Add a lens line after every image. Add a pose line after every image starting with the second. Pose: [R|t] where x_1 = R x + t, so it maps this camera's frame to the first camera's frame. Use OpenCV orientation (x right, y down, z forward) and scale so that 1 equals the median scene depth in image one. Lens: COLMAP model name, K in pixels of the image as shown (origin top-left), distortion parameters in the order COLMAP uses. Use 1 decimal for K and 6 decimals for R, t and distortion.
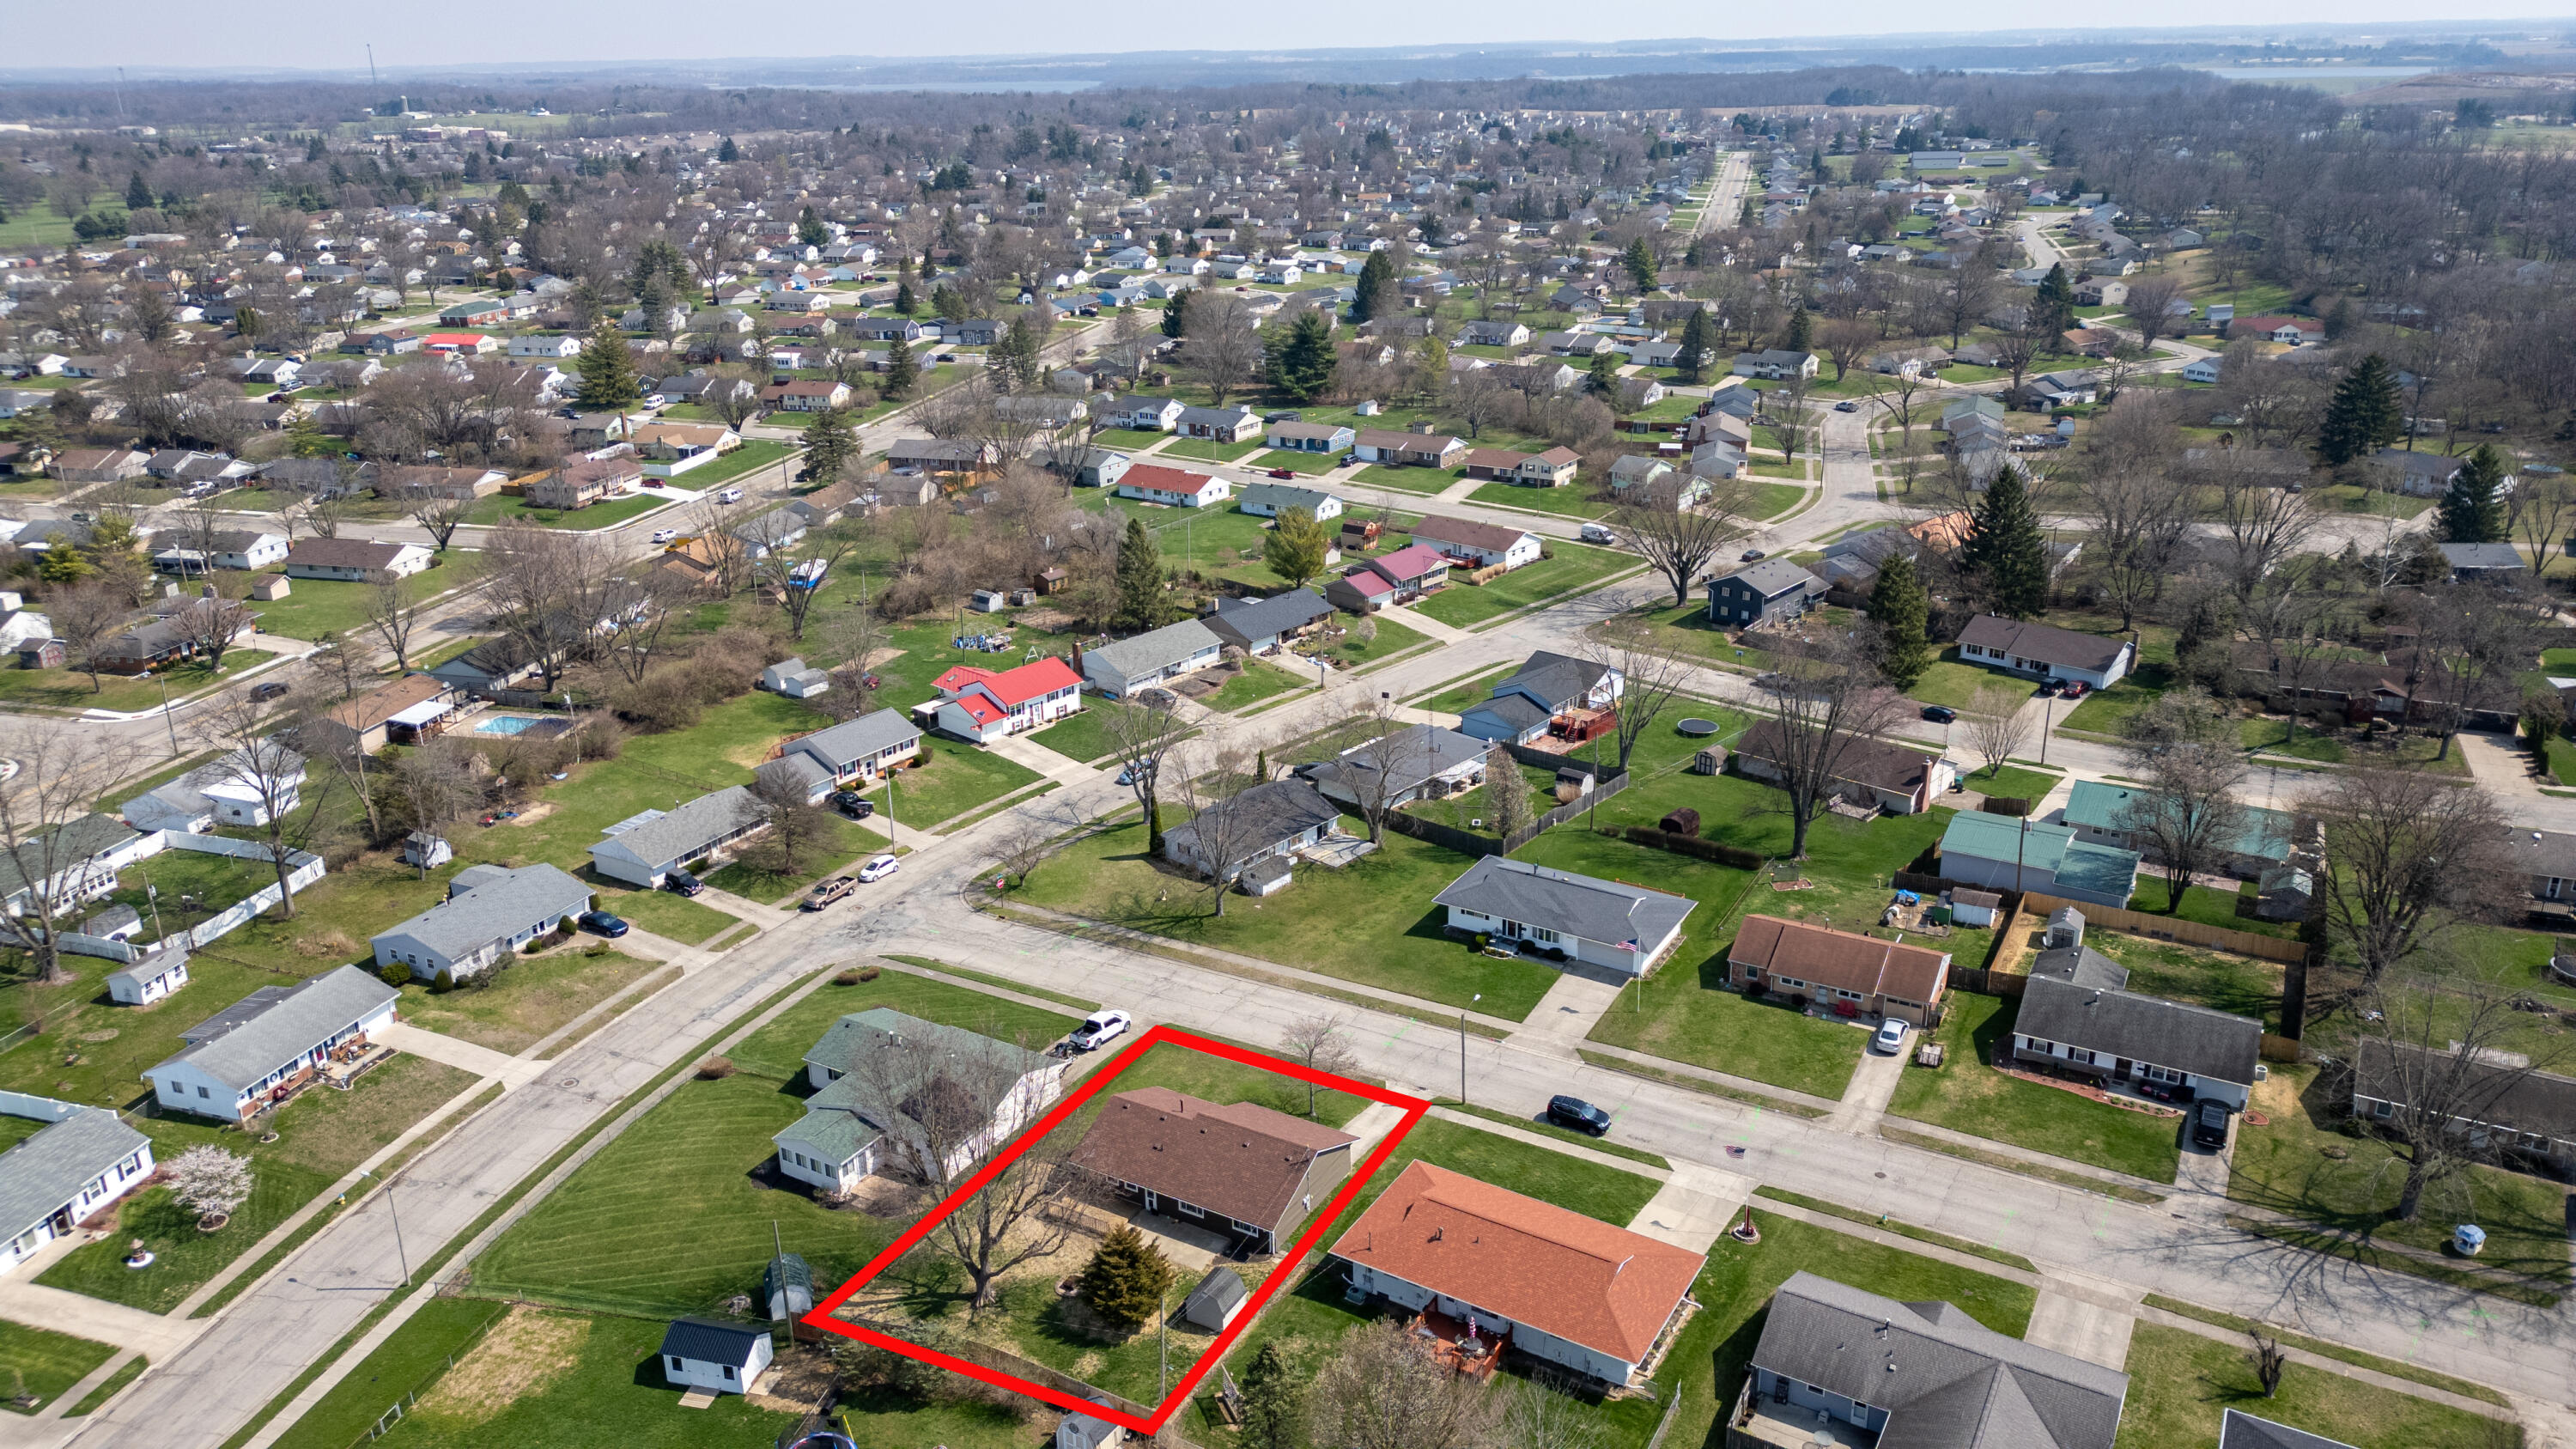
lens RADIAL K [[1844.6, 0, 1288.0], [0, 1844.6, 689.0], [0, 0, 1]] dist [0.041749, -0.046005]
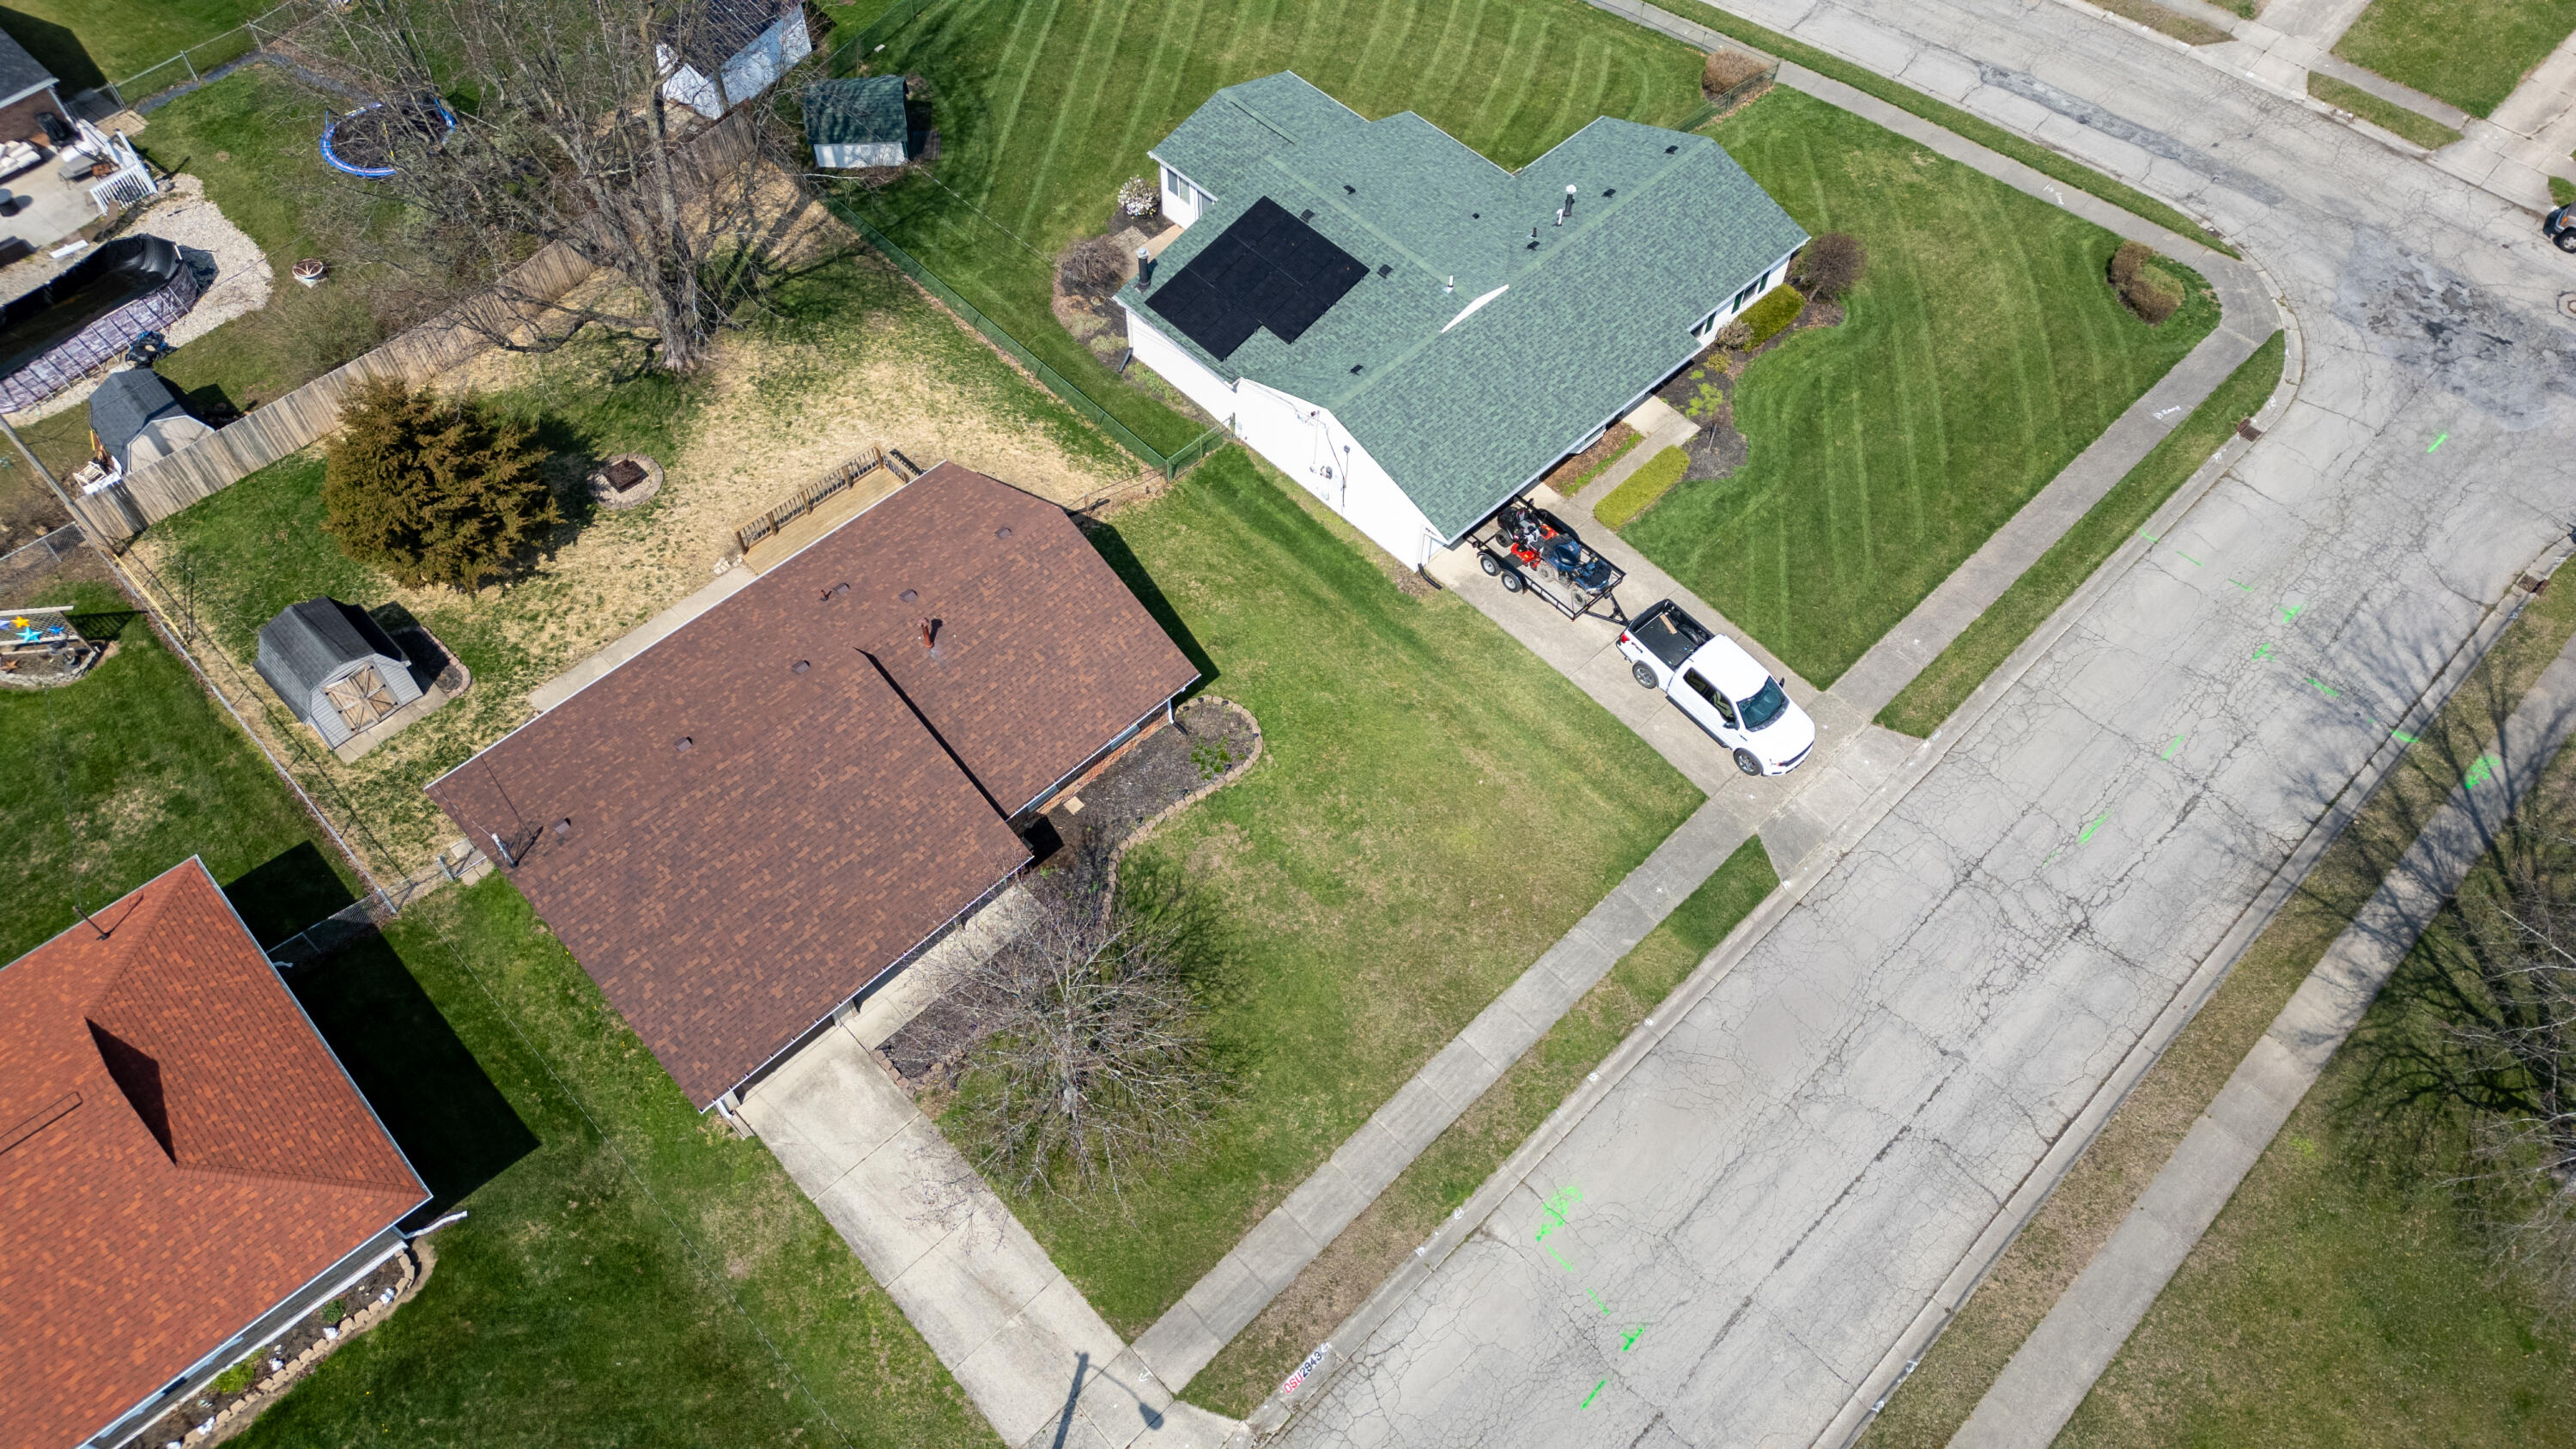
lens RADIAL K [[1844.6, 0, 1288.0], [0, 1844.6, 689.0], [0, 0, 1]] dist [0.041749, -0.046005]
pose [[-0.252173, 0.792531, -0.555250, 0.127004], [-0.336521, 0.466158, 0.818200, -0.082476], [0.907283, 0.393181, 0.149151, 0.971683]]
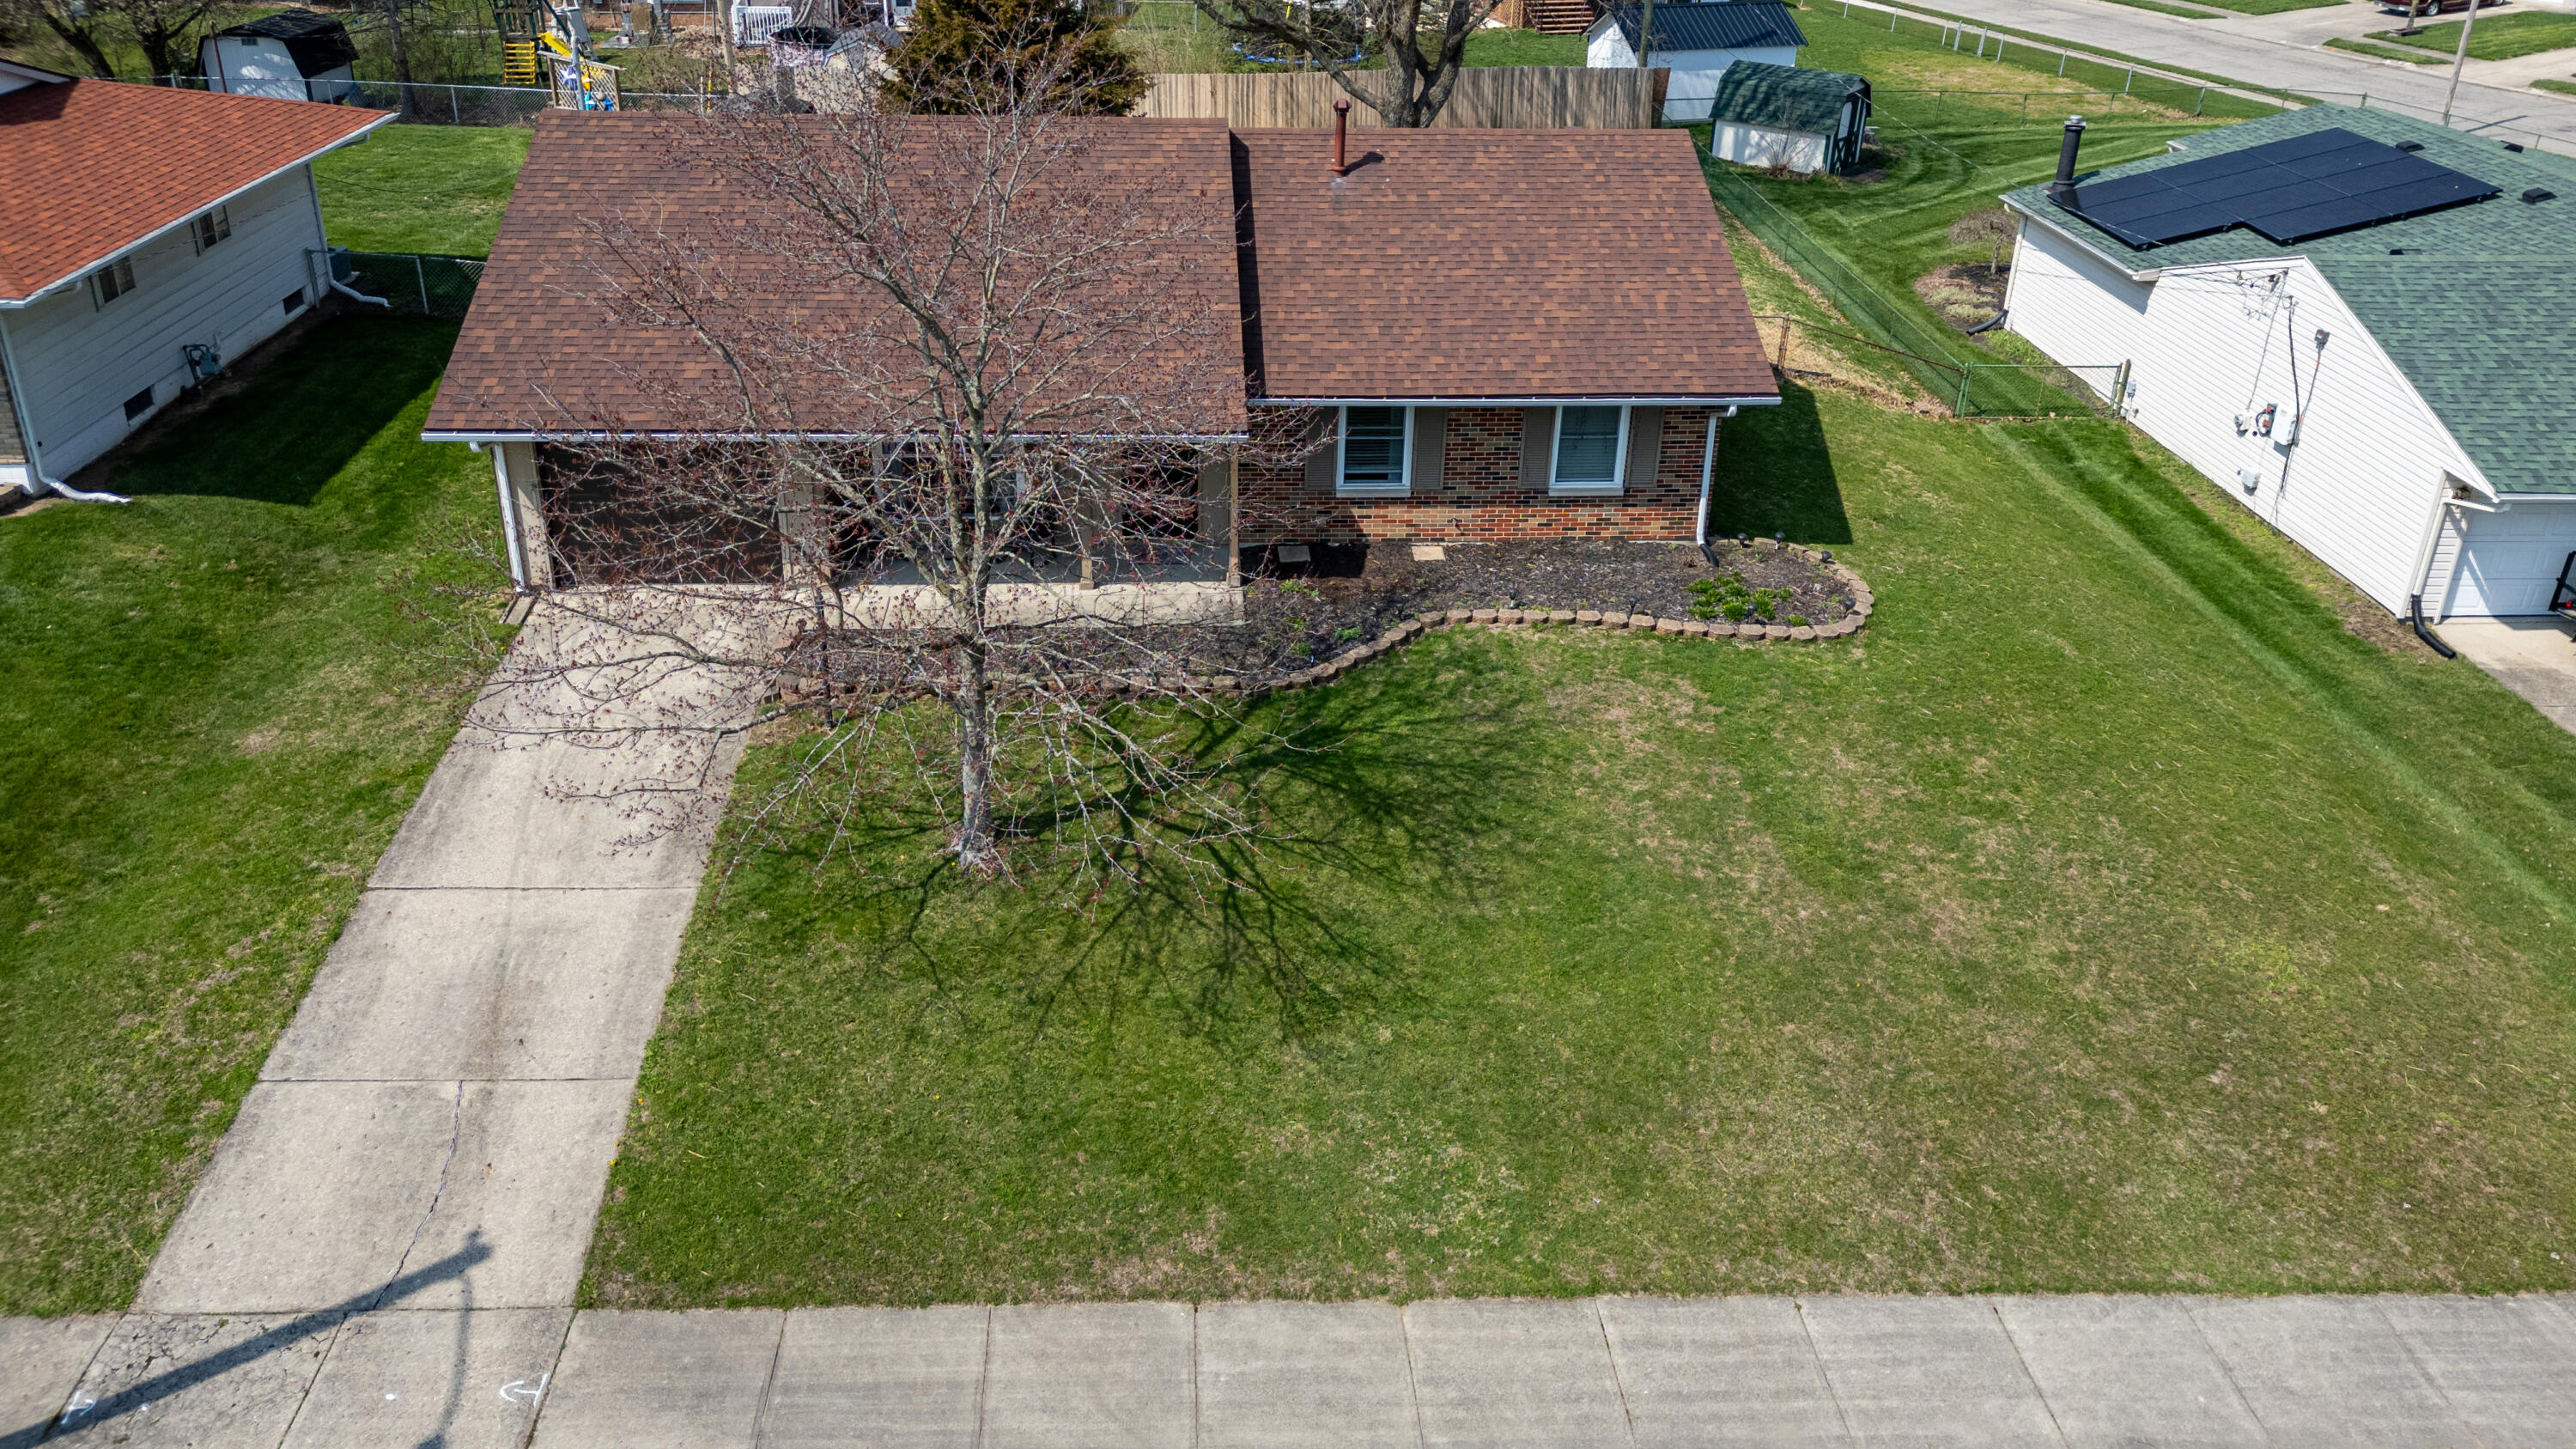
lens RADIAL K [[1891.9, 0, 1240.0], [0, 1891.9, 479.6], [0, 0, 1]] dist [0.022149, 0.000809]
pose [[-0.835134, 0.224563, -0.502118, 0.060935], [-0.175647, 0.756192, 0.630334, 0.120650], [0.521248, 0.614609, -0.592078, 1.091905]]
